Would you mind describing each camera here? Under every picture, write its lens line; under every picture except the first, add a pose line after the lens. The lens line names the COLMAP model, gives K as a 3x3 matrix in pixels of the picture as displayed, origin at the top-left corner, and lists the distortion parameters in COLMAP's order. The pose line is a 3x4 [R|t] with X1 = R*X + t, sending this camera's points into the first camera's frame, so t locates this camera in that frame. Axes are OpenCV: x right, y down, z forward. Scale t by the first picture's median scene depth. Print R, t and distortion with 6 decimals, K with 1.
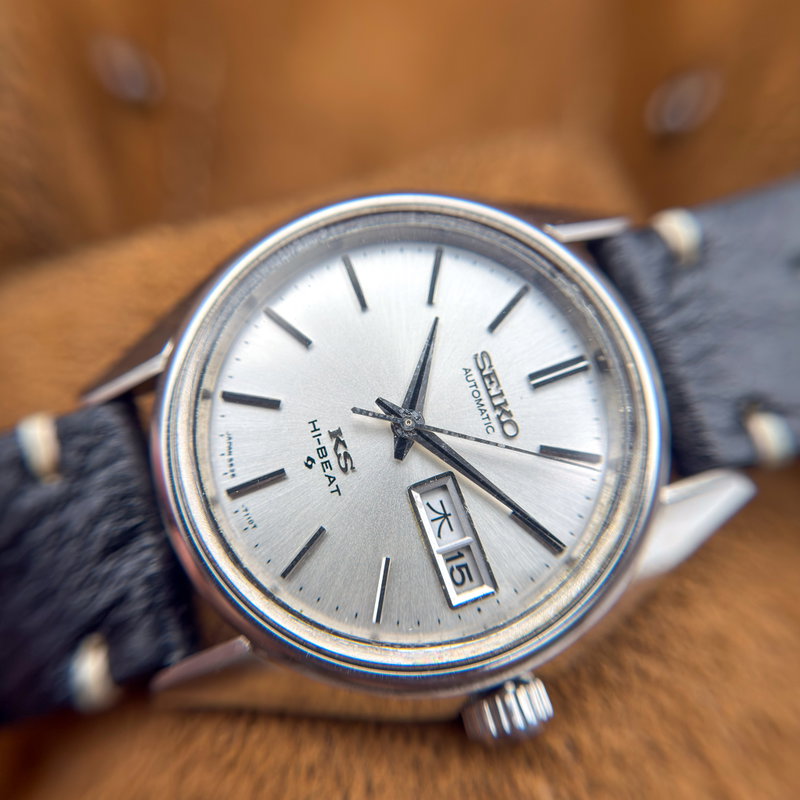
lens RADIAL K [[861.8, 0, 400.0], [0, 861.8, 402.0], [0, 0, 1]] dist [0.639108, 0.000000]
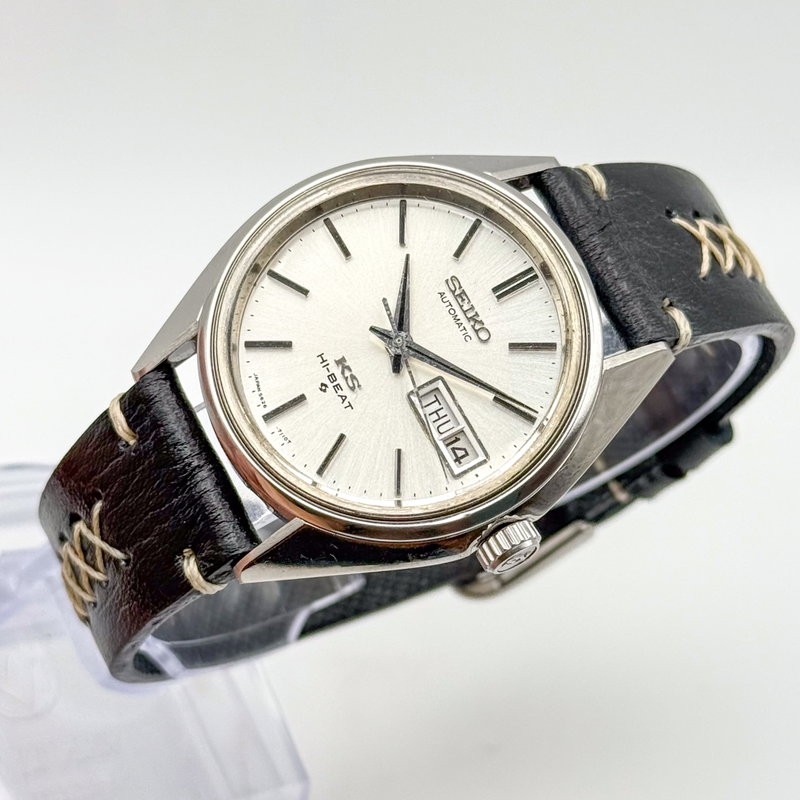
lens RADIAL K [[2402.8, 0, 395.6], [0, 2402.8, 403.8], [0, 0, 1]] dist [0.111218, 0.000000]
pose [[0.987061, -0.160139, -0.008158, 0.018493], [0.158282, 0.981228, -0.110175, 0.473411], [0.025648, 0.107458, 0.993879, -2.300052]]
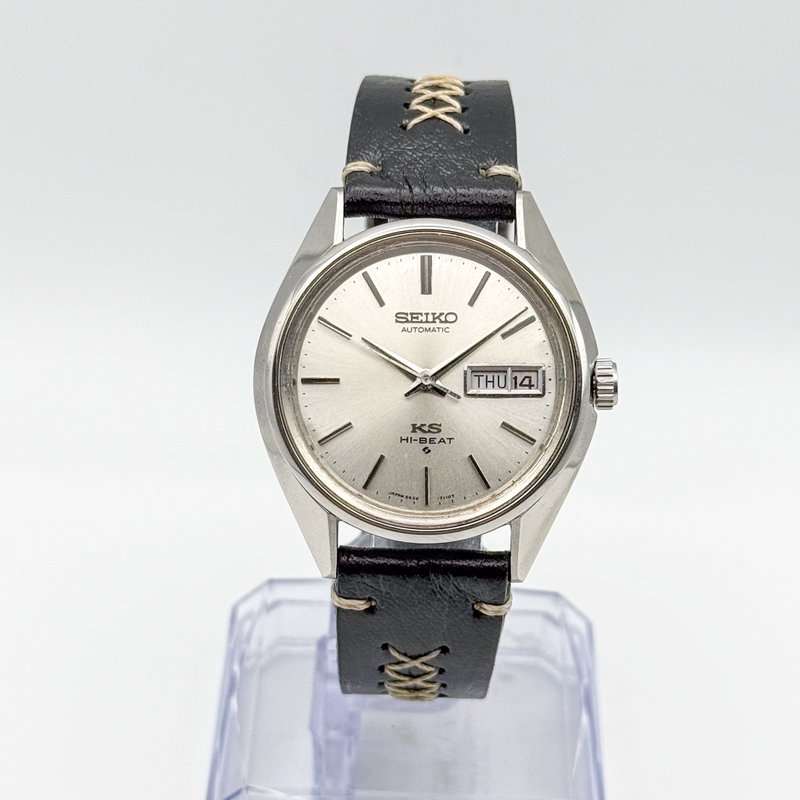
lens RADIAL K [[2402.8, 0, 401.7], [0, 2402.8, 396.8], [0, 0, 1]] dist [0.111218, 0.000000]
pose [[0.346179, -0.937674, 0.030446, -0.157656], [0.923149, 0.346242, 0.167069, -0.695645], [-0.167198, -0.029729, 0.985475, -3.084663]]
